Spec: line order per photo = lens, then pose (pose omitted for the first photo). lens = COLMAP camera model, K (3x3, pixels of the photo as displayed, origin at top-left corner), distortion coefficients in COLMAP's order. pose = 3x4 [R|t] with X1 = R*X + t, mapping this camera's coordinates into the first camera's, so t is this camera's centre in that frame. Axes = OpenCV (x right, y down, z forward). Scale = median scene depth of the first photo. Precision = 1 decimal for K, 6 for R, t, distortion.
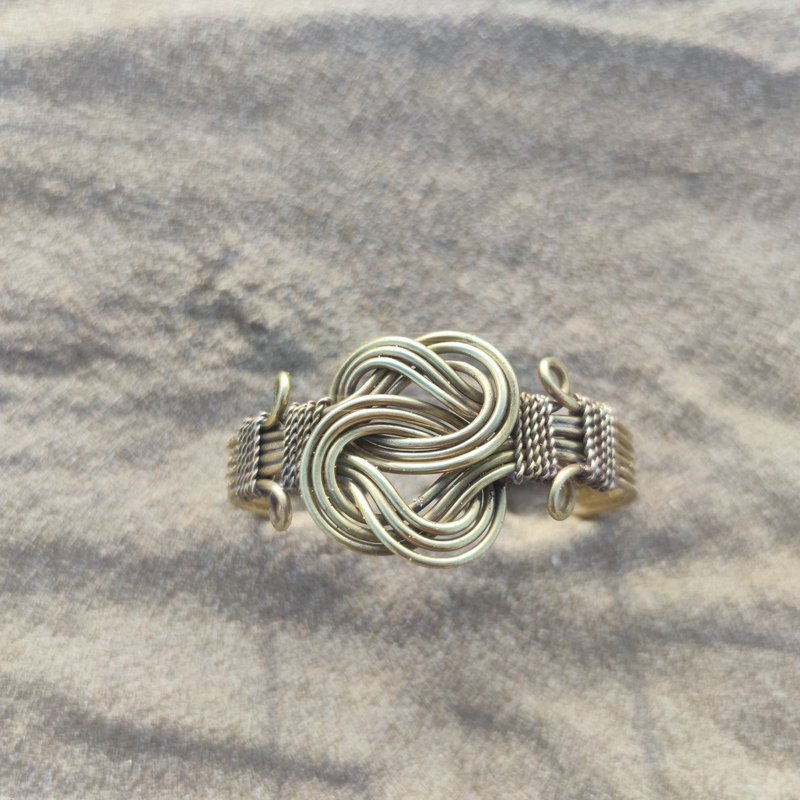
lens RADIAL K [[754.7, 0, 400.0], [0, 754.7, 400.0], [0, 0, 1]] dist [-0.069622, 0.065639]
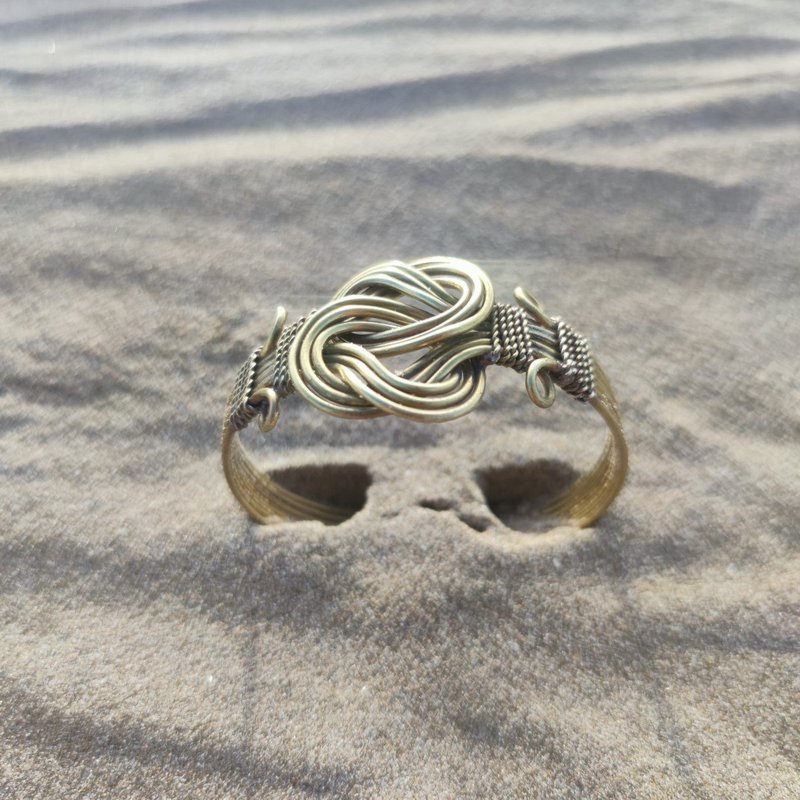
lens RADIAL K [[748.4, 0, 400.0], [0, 748.4, 400.0], [0, 0, 1]] dist [-0.046060, 0.022462]
pose [[0.999524, -0.007189, -0.030000, 0.037778], [-0.005163, 0.919775, -0.392412, 0.397463], [0.030414, 0.392380, 0.919300, 0.039848]]
